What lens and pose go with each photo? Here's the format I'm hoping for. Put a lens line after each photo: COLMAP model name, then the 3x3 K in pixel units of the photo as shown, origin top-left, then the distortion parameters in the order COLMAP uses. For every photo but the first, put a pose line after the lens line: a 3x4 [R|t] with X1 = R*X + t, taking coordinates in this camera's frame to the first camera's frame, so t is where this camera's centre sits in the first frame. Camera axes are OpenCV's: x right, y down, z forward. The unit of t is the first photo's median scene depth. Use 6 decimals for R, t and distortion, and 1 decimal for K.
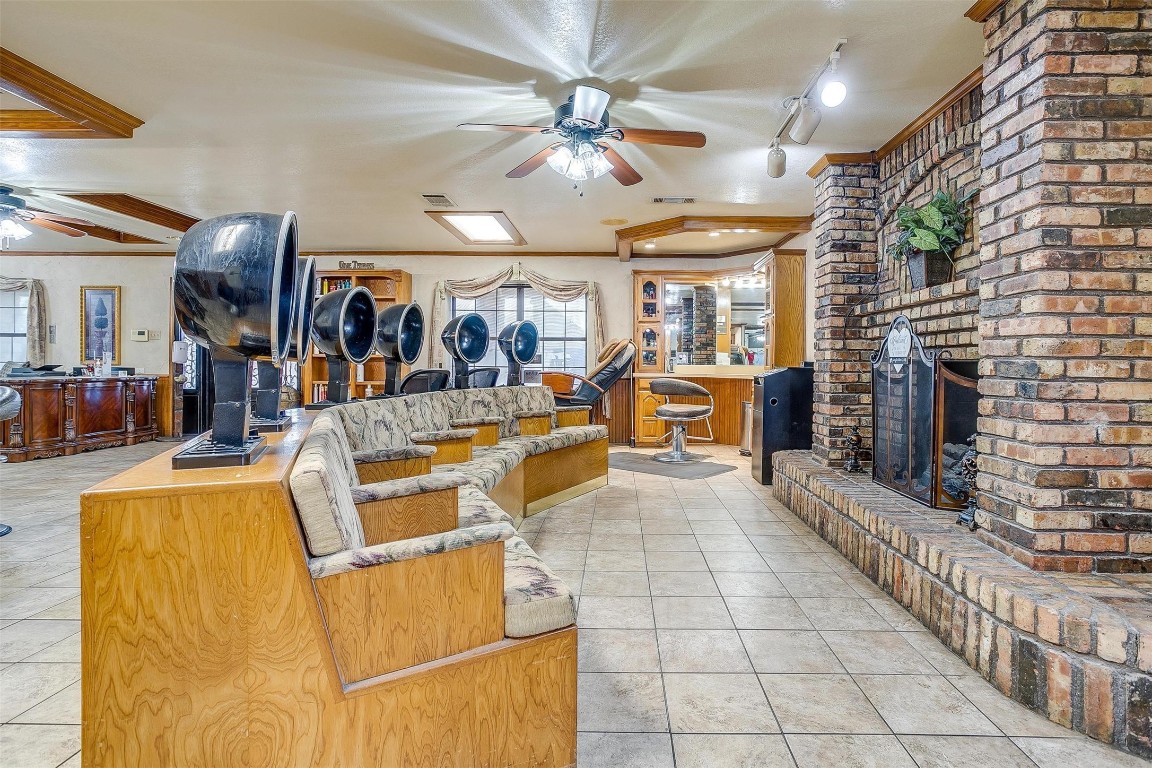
lens RADIAL K [[585.9, 0, 621.3], [0, 585.9, 383.8], [0, 0, 1]] dist [-0.030910, 0.000873]
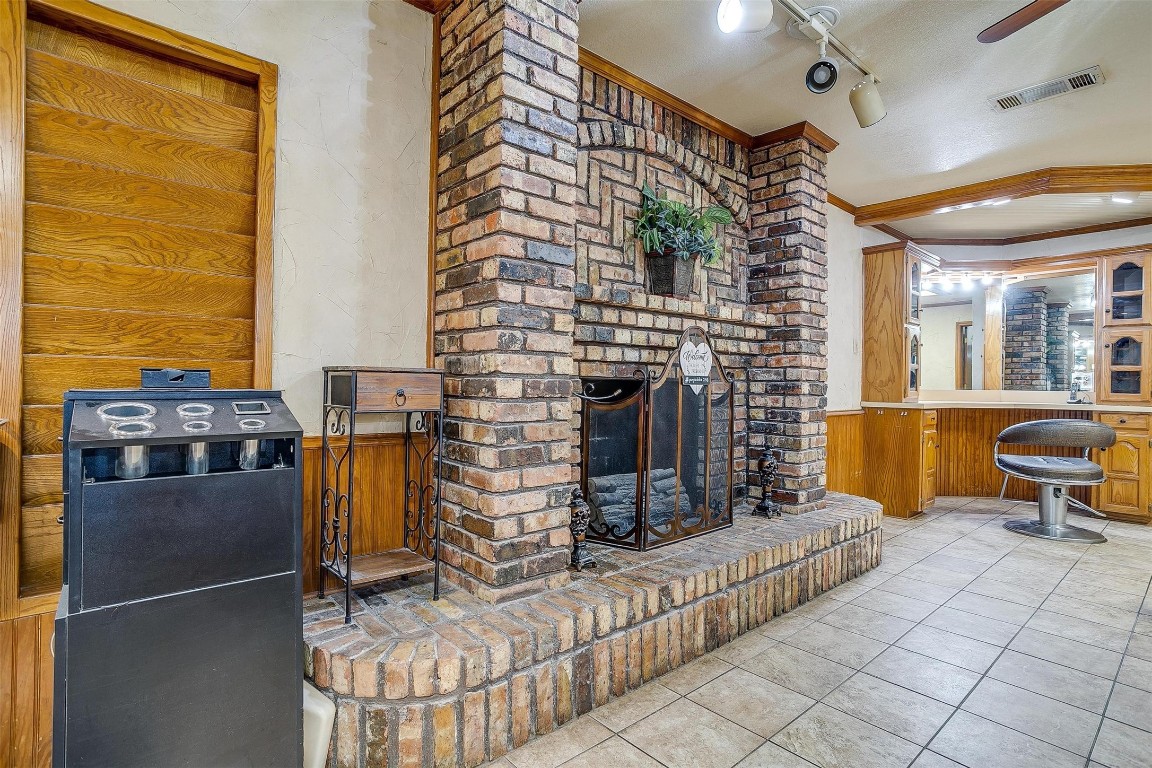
lens RADIAL K [[580.9, 0, 576.0], [0, 580.9, 384.0], [0, 0, 1]] dist [-0.000250, 0.000510]
pose [[-0.665244, -0.009768, 0.746562, -0.019401], [0.015279, 0.999527, 0.026693, -0.028476], [-0.746470, 0.029164, -0.664780, 0.827532]]
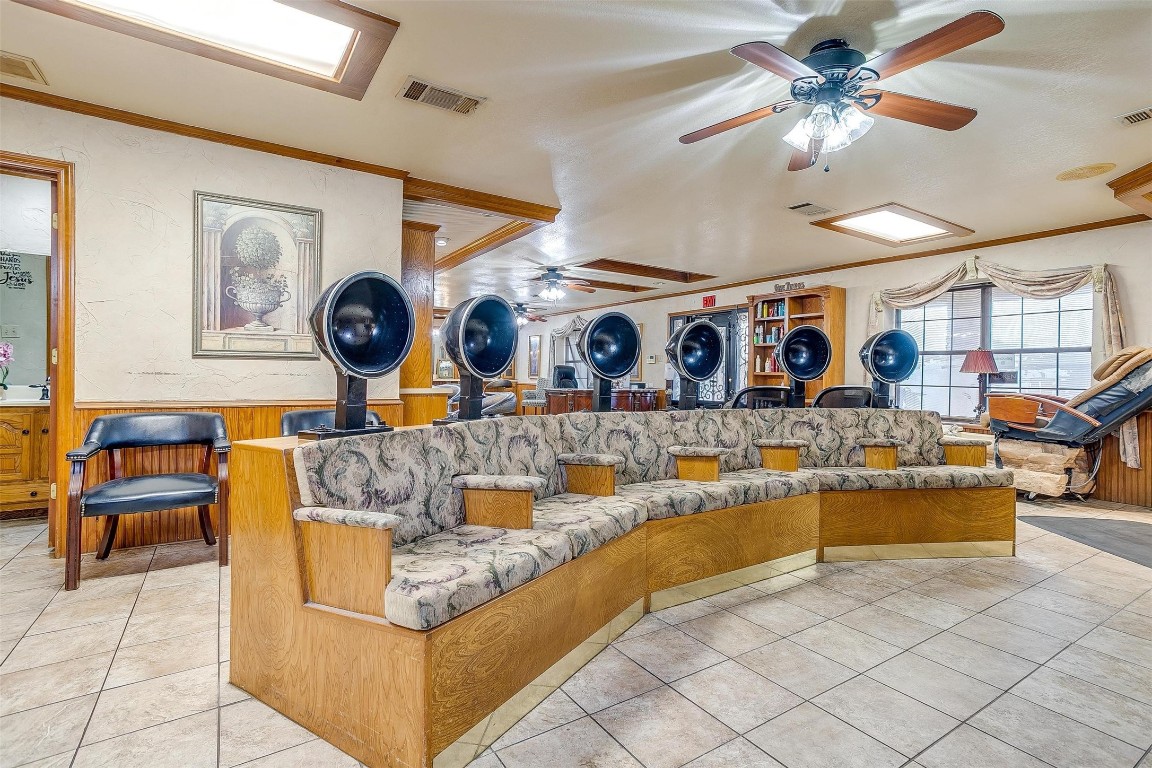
lens RADIAL K [[562.1, 0, 576.0], [0, 562.1, 384.0], [0, 0, 1]] dist [-0.001029, 0.012349]
pose [[0.549928, 0.011200, -0.835137, 0.189636], [-0.039278, 0.999151, -0.012464, -0.003291], [0.834288, 0.039657, 0.549901, 0.145067]]
